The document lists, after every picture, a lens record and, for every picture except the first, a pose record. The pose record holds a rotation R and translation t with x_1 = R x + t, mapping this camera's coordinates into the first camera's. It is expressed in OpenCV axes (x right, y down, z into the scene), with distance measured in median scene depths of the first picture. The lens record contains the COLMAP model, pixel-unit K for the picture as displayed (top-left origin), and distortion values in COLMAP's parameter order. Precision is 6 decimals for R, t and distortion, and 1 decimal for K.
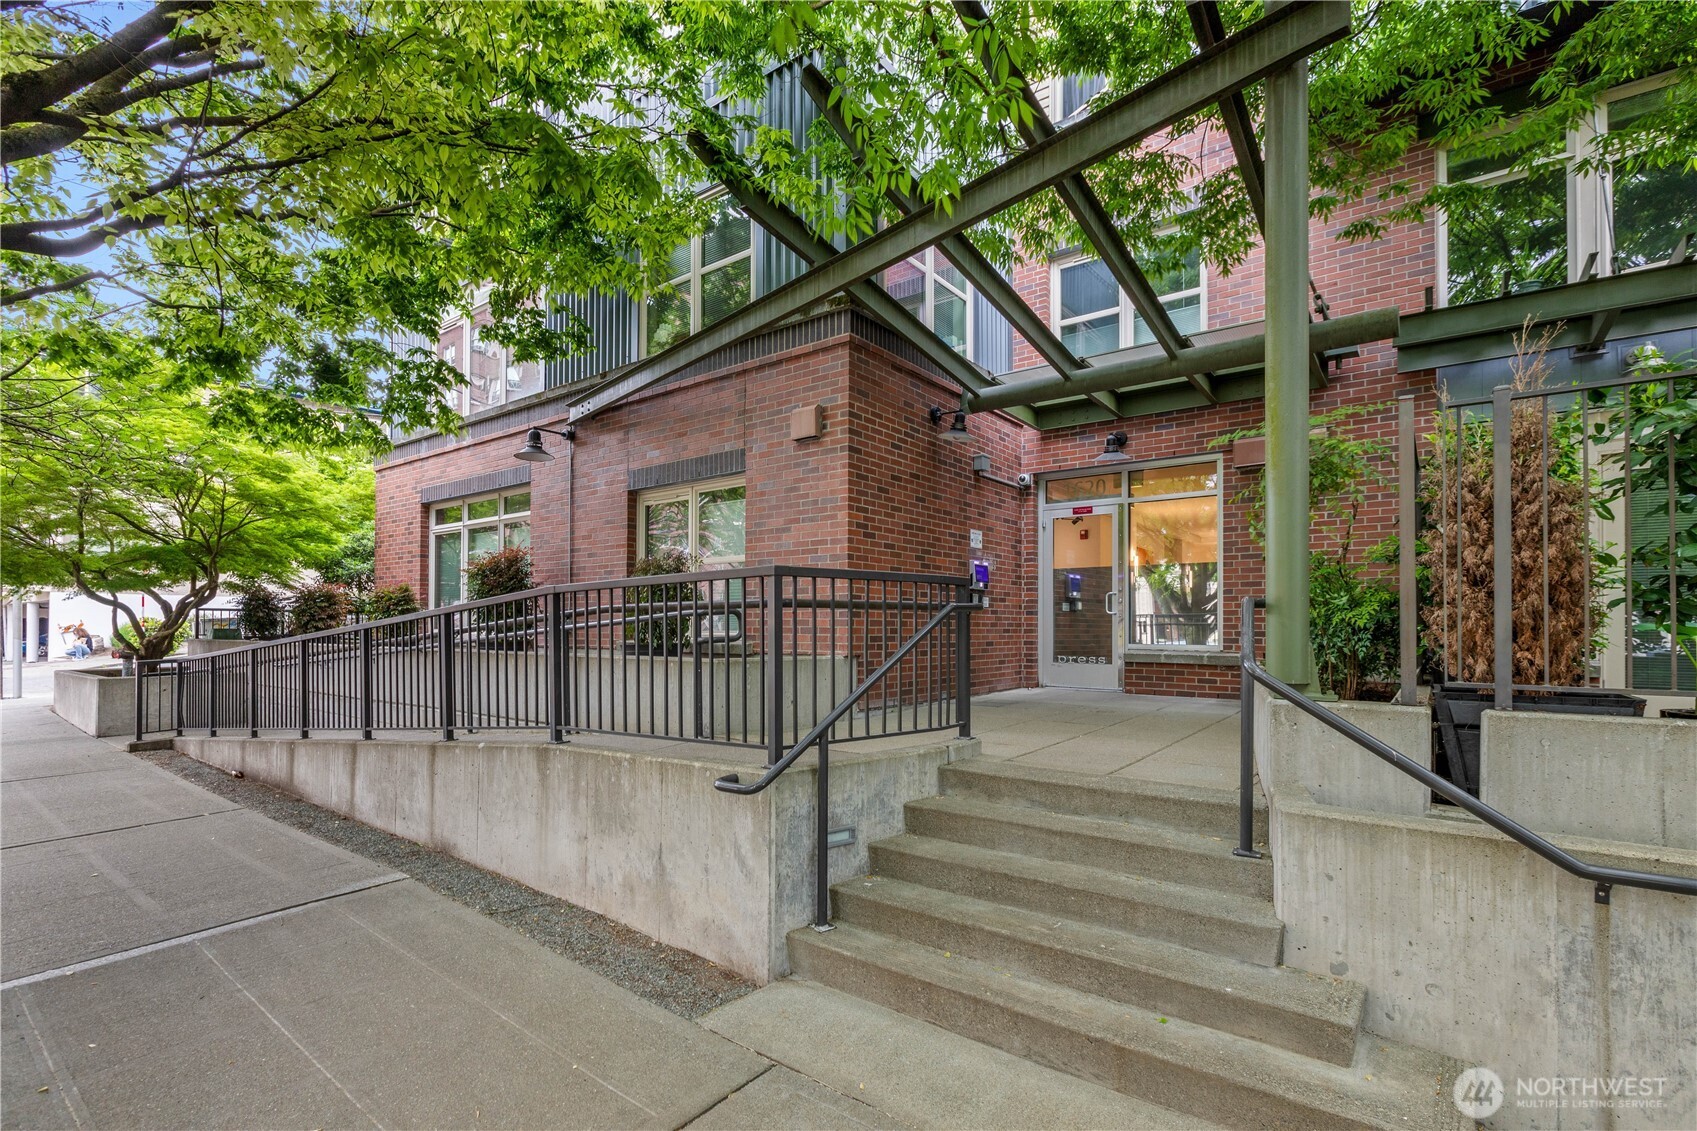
lens RADIAL K [[777.7, 0, 850.6], [0, 777.7, 625.9], [0, 0, 1]] dist [-0.004516, -0.000439]
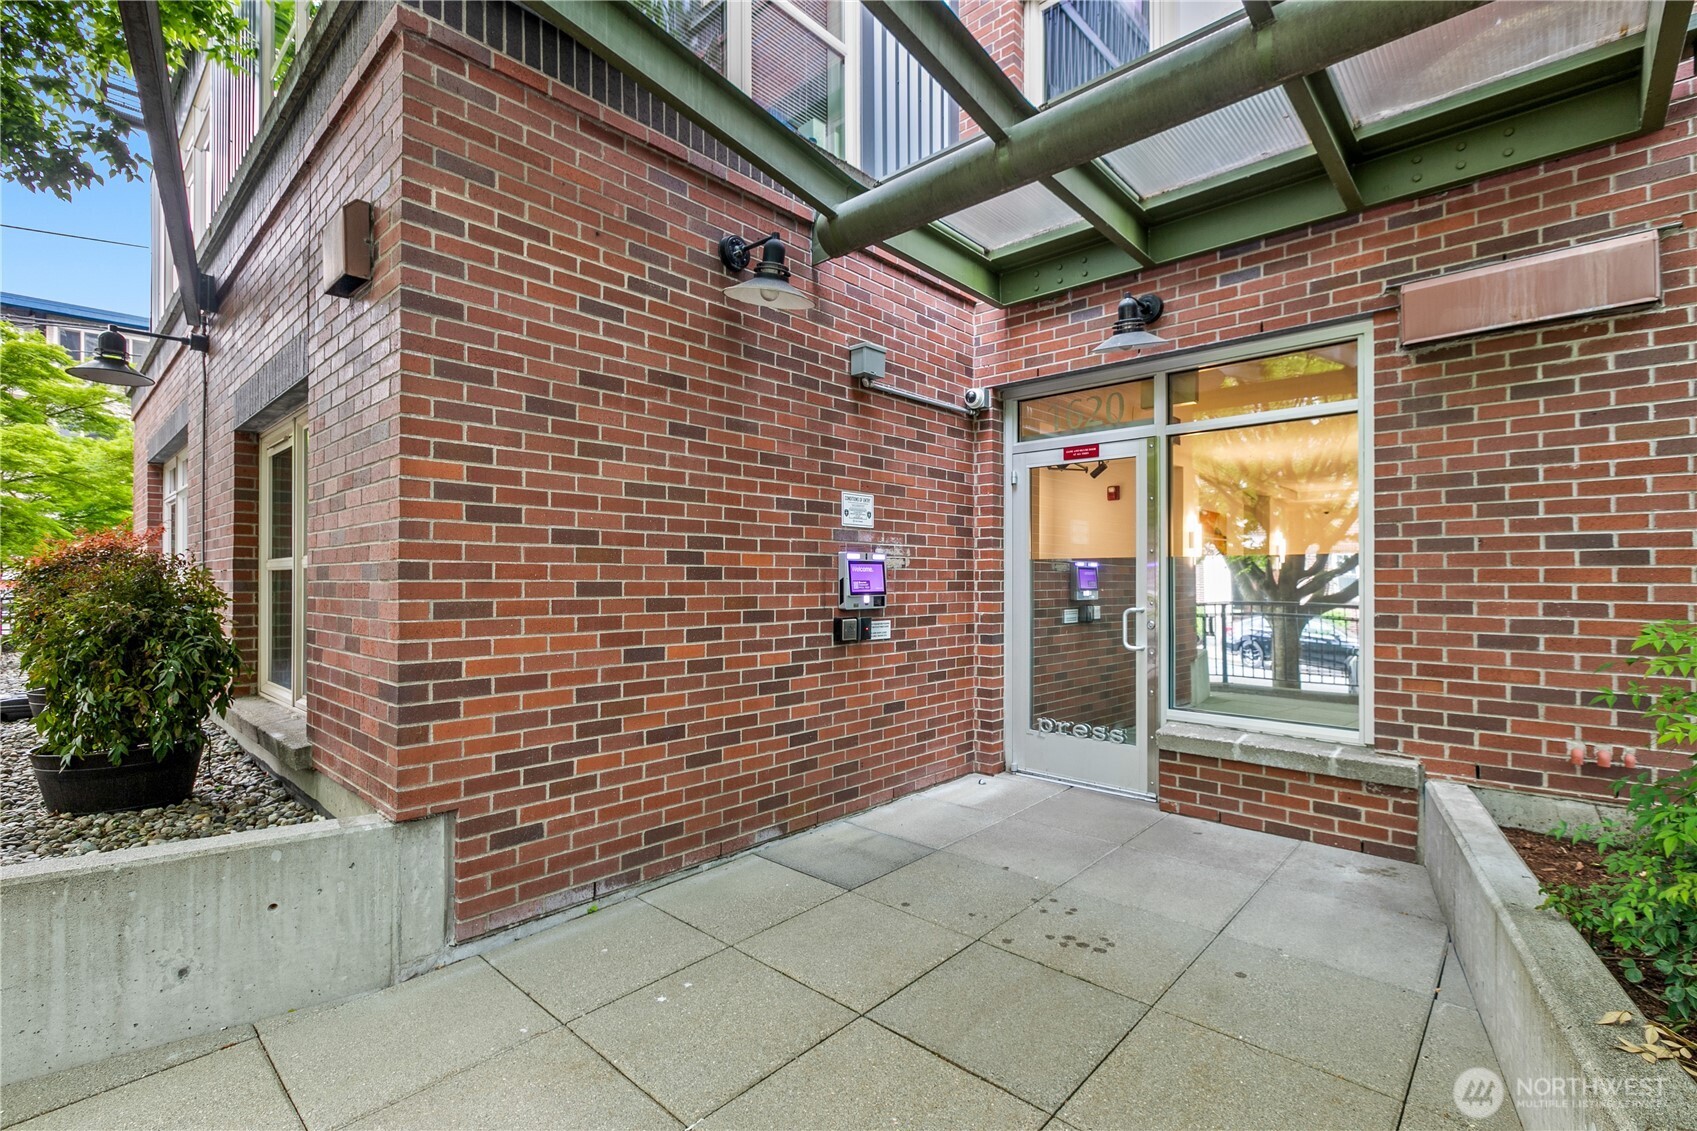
lens RADIAL K [[769.6, 0, 842.2], [0, 769.6, 584.1], [0, 0, 1]] dist [-0.001453, 0.000030]
pose [[0.994874, -0.002138, -0.101095, 0.200903], [0.002549, 0.999989, 0.003939, -0.064073], [0.101086, -0.004177, 0.994869, 0.487100]]
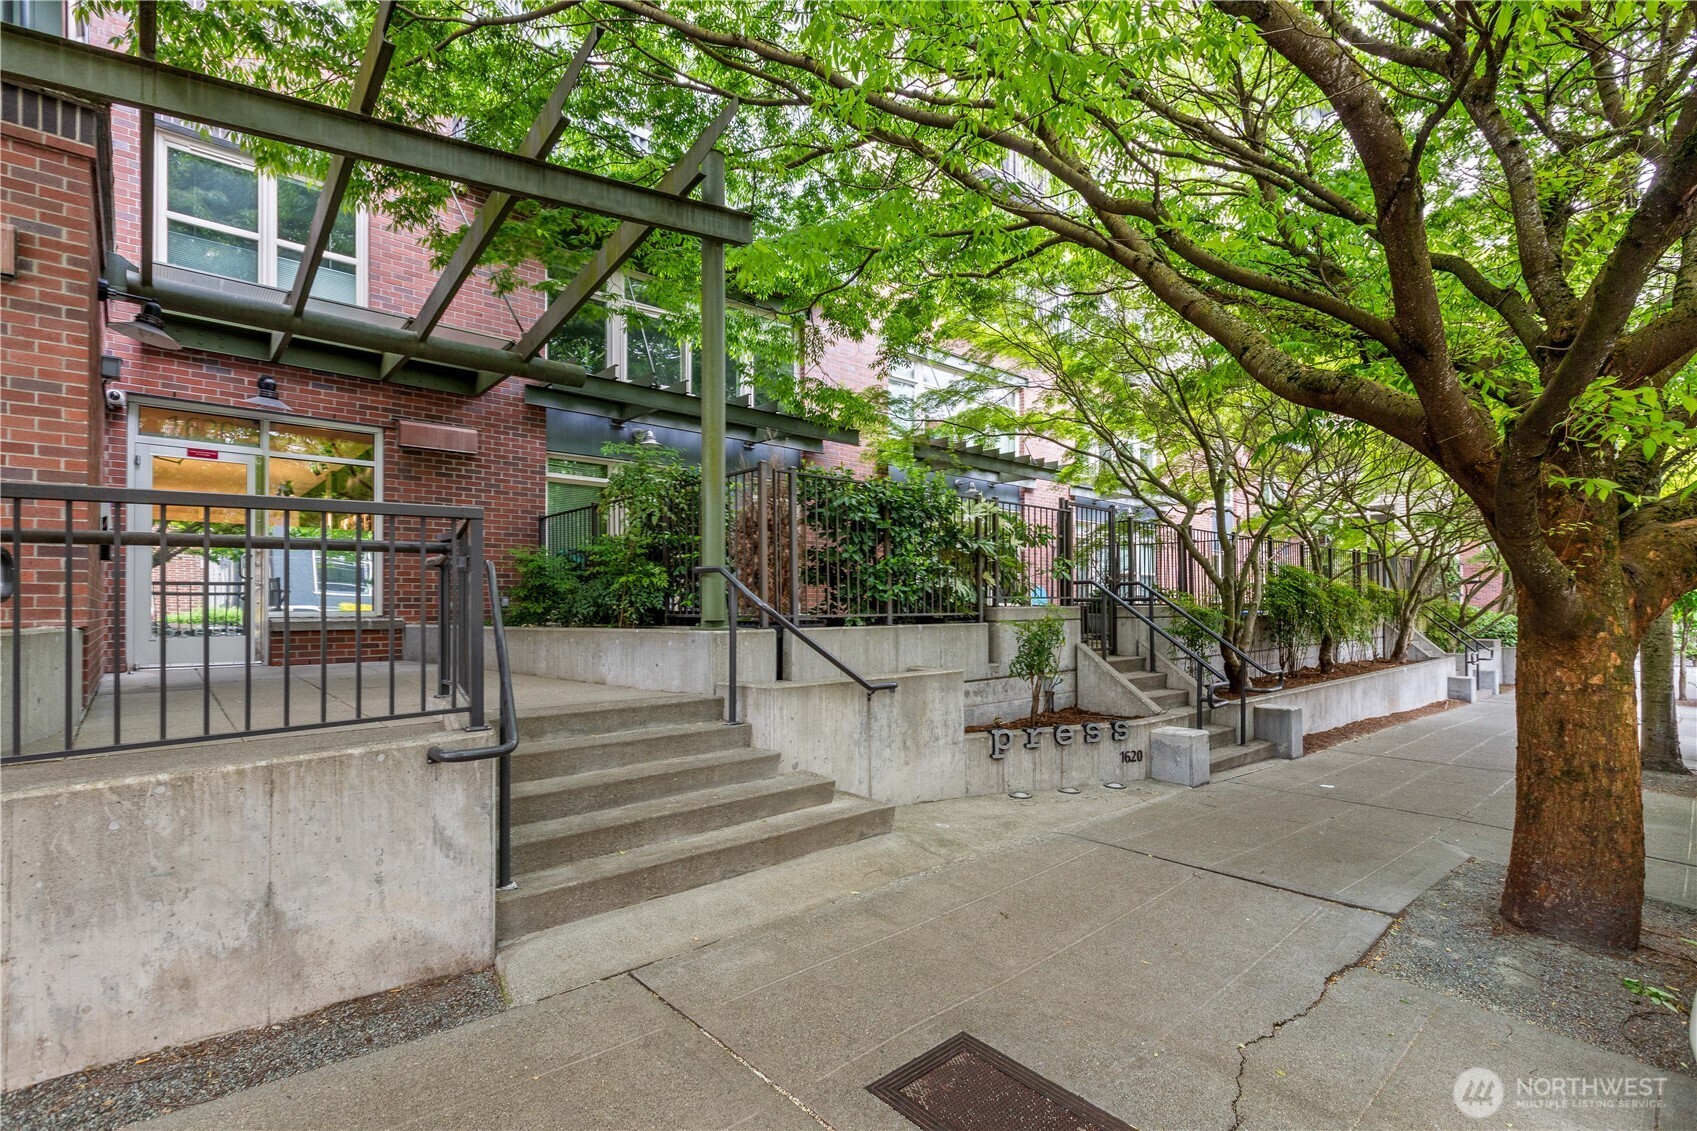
lens RADIAL K [[769.6, 0, 842.2], [0, 769.6, 584.1], [0, 0, 1]] dist [-0.001453, 0.000030]
pose [[0.192849, 0.023258, 0.980953, -0.403380], [0.002219, 0.999706, -0.024138, 0.014746], [-0.981226, 0.006832, 0.192741, 0.176342]]
